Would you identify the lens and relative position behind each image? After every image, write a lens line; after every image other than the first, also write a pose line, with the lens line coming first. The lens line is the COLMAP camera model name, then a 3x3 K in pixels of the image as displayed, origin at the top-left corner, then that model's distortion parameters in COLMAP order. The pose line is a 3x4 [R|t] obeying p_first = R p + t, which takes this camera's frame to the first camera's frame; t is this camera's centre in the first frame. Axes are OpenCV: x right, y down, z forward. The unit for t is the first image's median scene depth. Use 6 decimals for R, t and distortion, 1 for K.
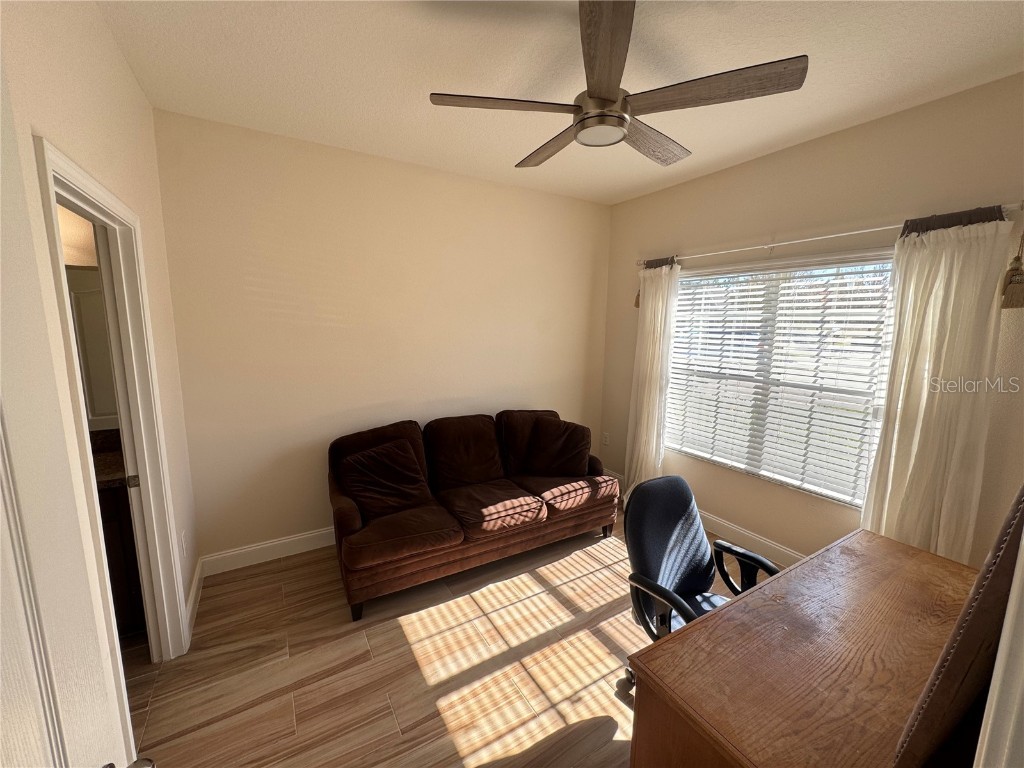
lens RADIAL K [[409.1, 0, 510.3], [0, 409.1, 384.0], [0, 0, 1]] dist [-0.000878, -0.000127]
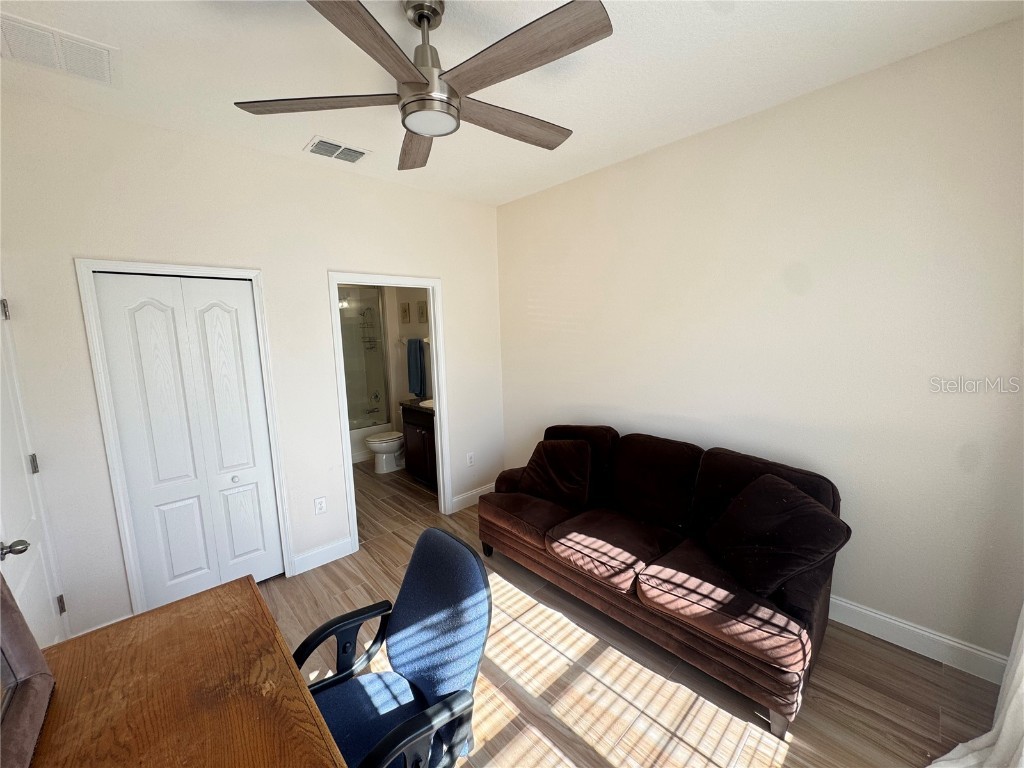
lens RADIAL K [[409.1, 0, 510.3], [0, 409.1, 384.0], [0, 0, 1]] dist [-0.000878, -0.000127]
pose [[0.210734, 0.111649, -0.971147, 0.742924], [-0.110918, 0.989771, 0.089722, -0.084094], [0.971230, 0.088811, 0.220962, 0.632491]]
